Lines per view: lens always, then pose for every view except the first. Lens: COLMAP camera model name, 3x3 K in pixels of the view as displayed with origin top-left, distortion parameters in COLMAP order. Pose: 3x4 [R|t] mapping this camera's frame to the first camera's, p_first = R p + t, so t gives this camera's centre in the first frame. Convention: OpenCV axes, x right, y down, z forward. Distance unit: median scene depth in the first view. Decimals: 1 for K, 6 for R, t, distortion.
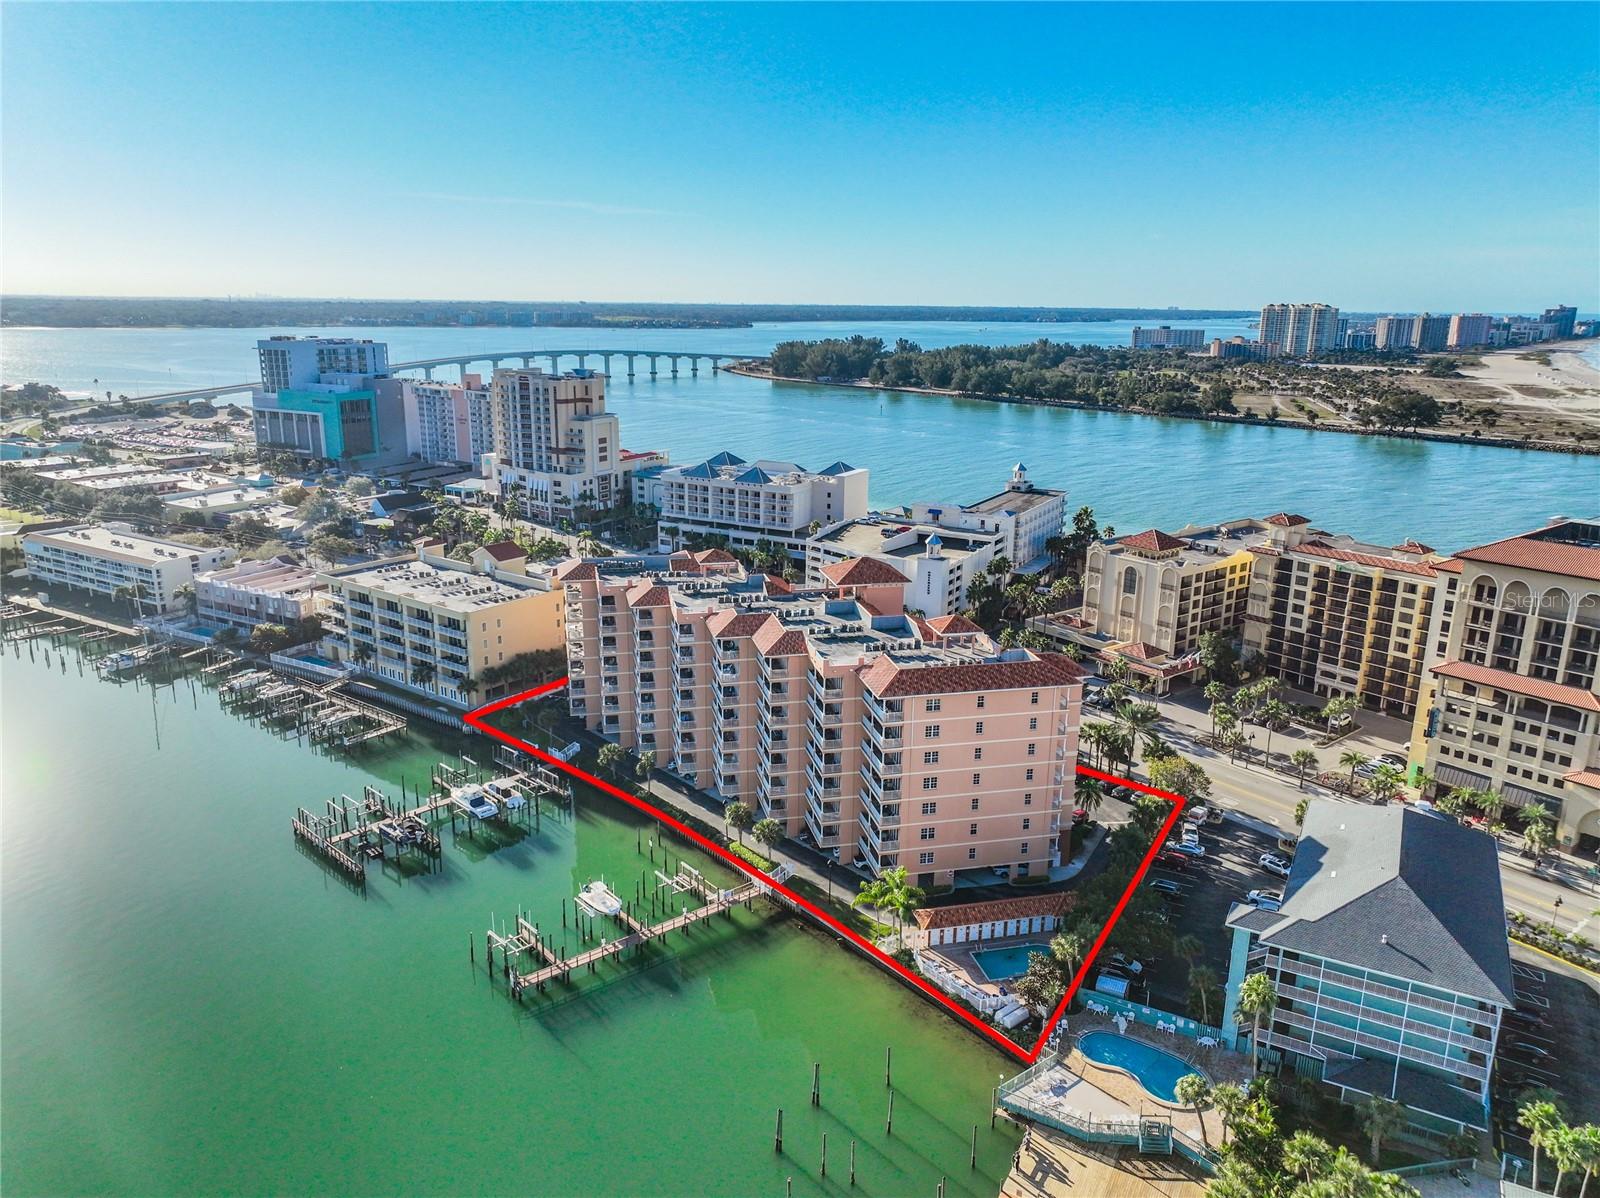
lens RADIAL K [[1117.8, 0, 798.8], [0, 1117.8, 598.4], [0, 0, 1]] dist [0.001024, 0.004437]
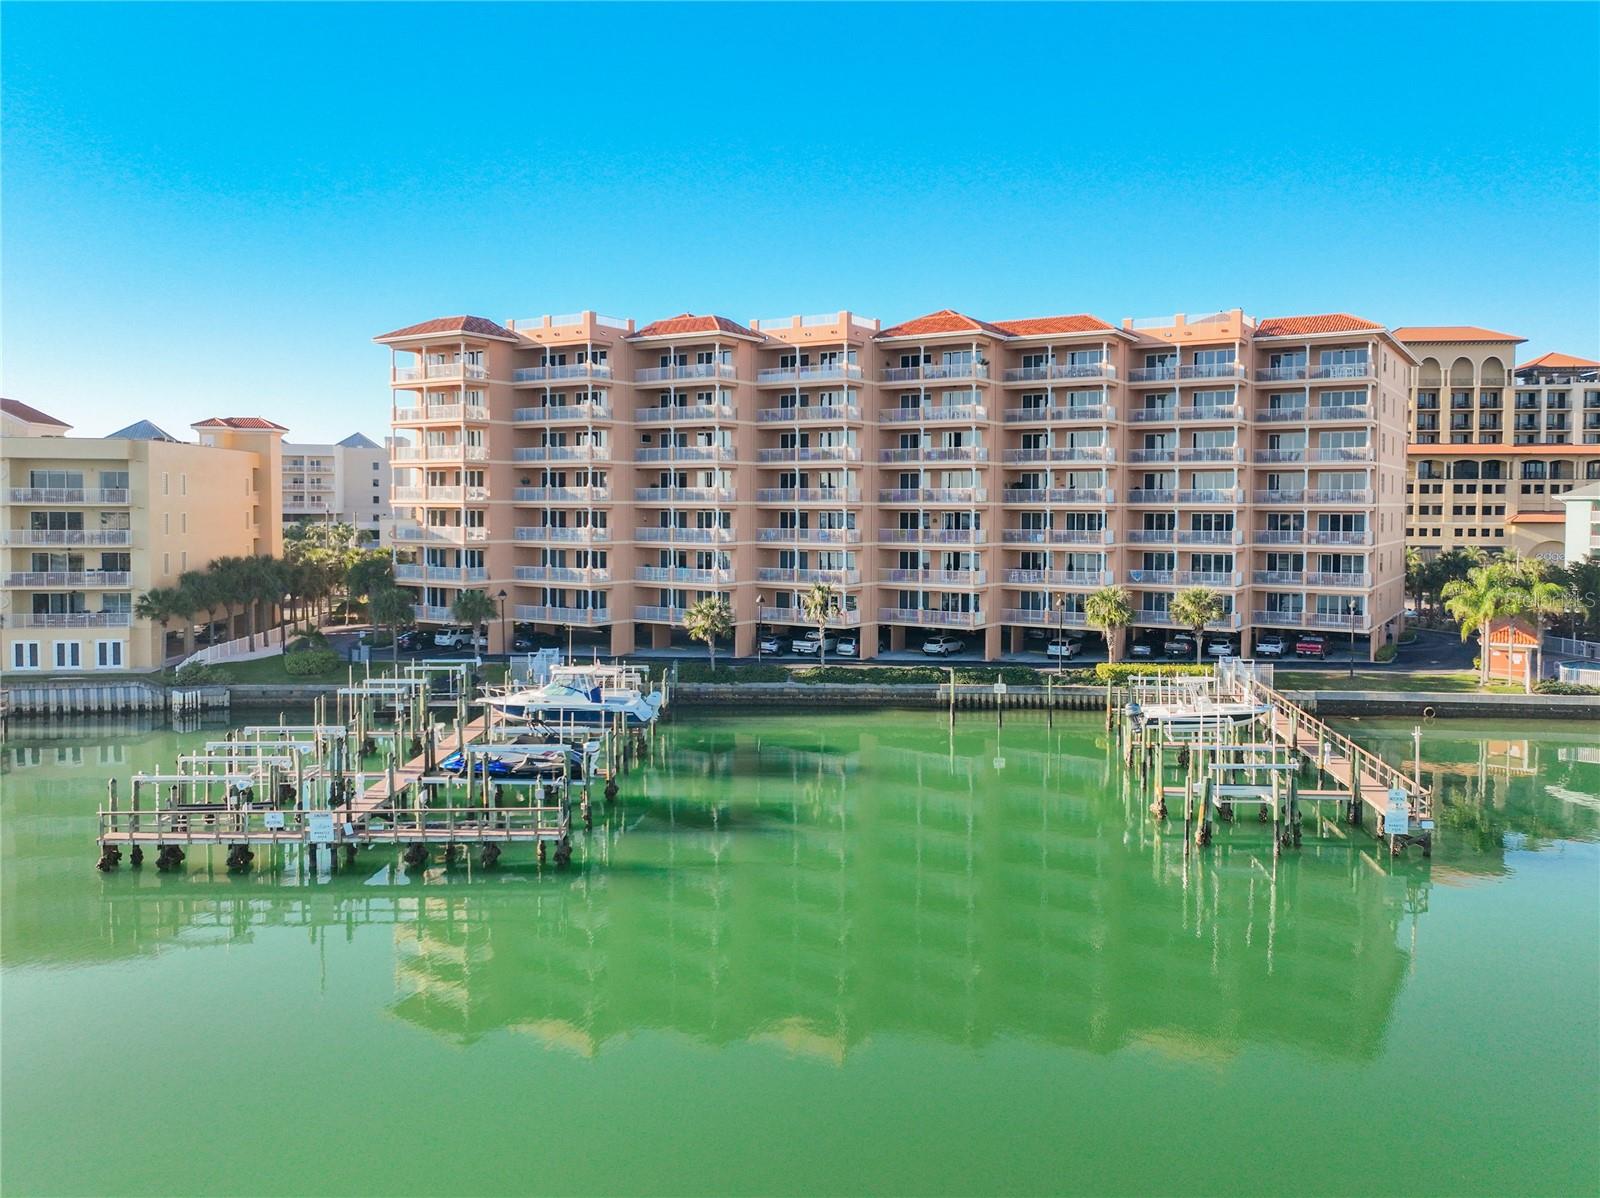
lens RADIAL K [[1150.5, 0, 871.1], [0, 1150.5, 542.2], [0, 0, 1]] dist [0.005124, 0.004765]
pose [[0.692938, -0.032474, 0.720266, -0.420642], [0.188190, 0.972502, -0.137203, 0.163545], [-0.696004, 0.230620, 0.679995, 0.511201]]
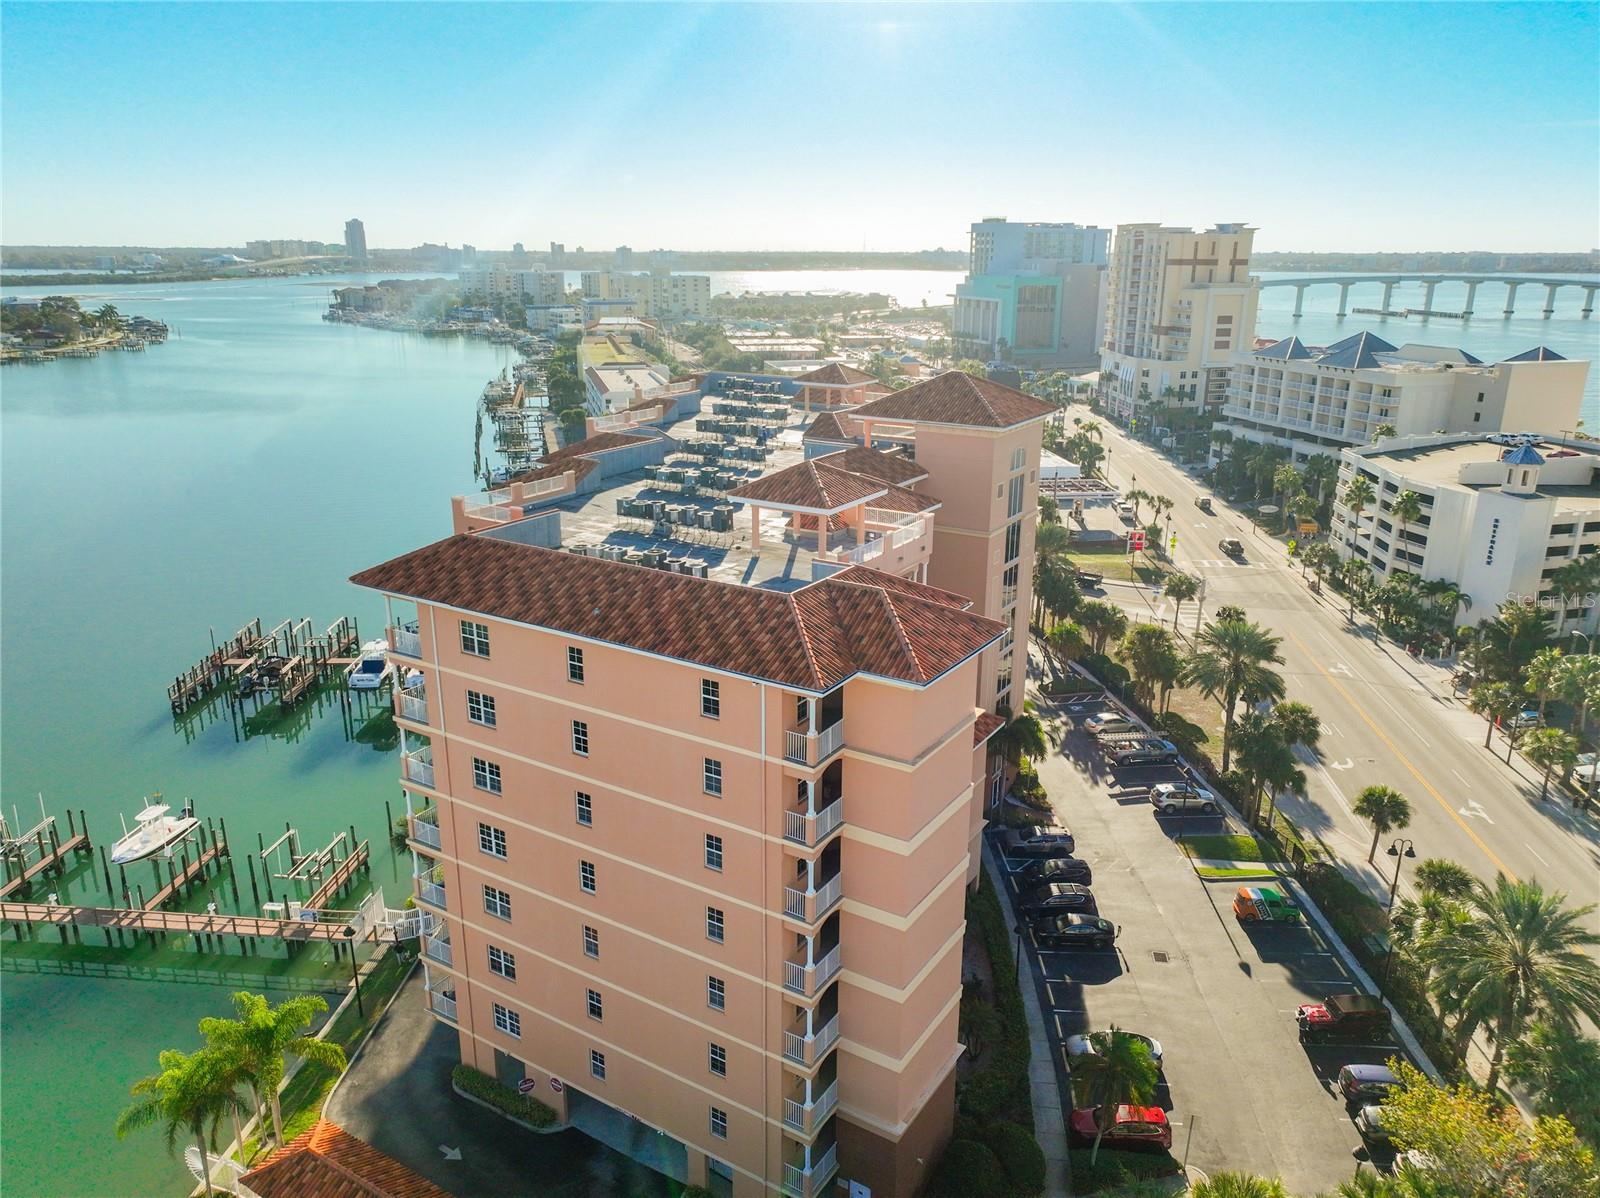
lens RADIAL K [[1134.8, 0, 792.9], [0, 1134.8, 598.1], [0, 0, 1]] dist [0.001211, 0.004845]
pose [[0.702949, 0.196906, -0.683441, 0.305711], [-0.175271, 0.979237, 0.101855, 0.016533], [0.689306, 0.048188, 0.722865, 0.537481]]
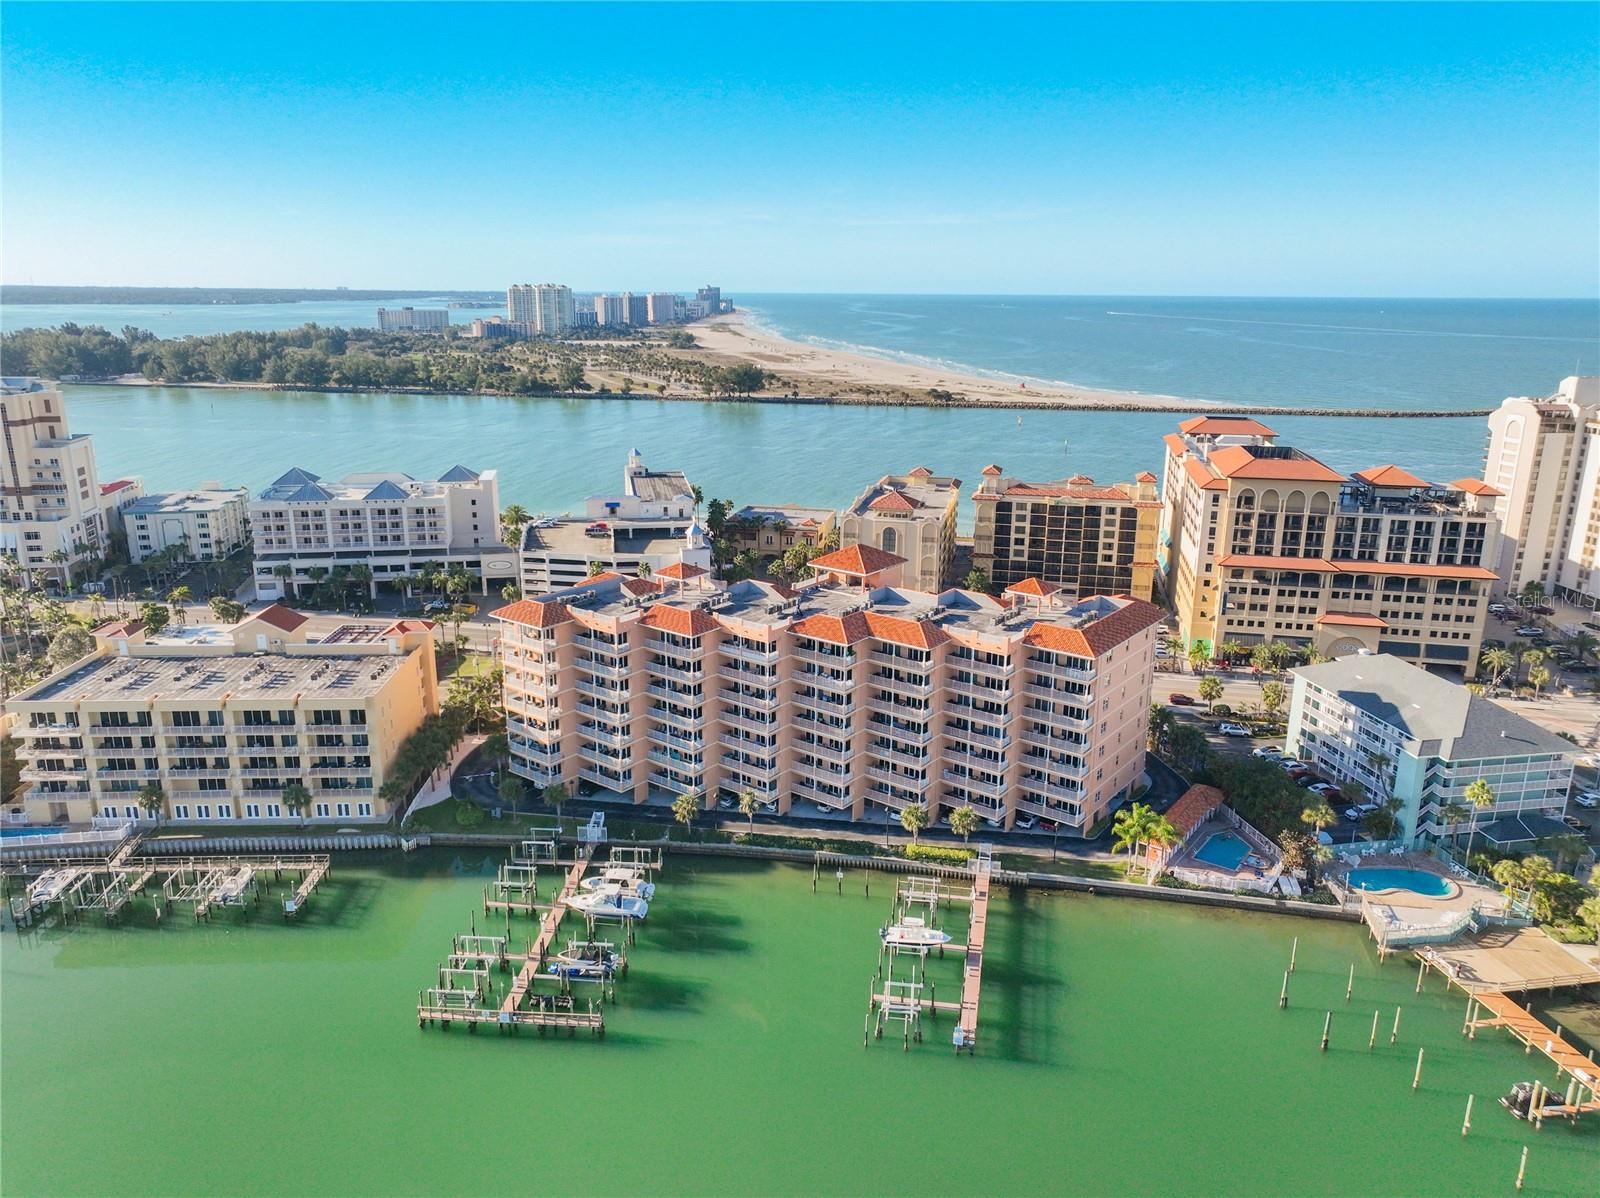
lens RADIAL K [[1125.4, 0, 798.8], [0, 1125.4, 593.6], [0, 0, 1]] dist [0.003913, 0.003109]
pose [[0.769588, -0.170685, 0.615306, -0.530439], [0.164005, 0.984122, 0.067866, -0.061158], [-0.617120, 0.048684, 0.785361, 0.212095]]
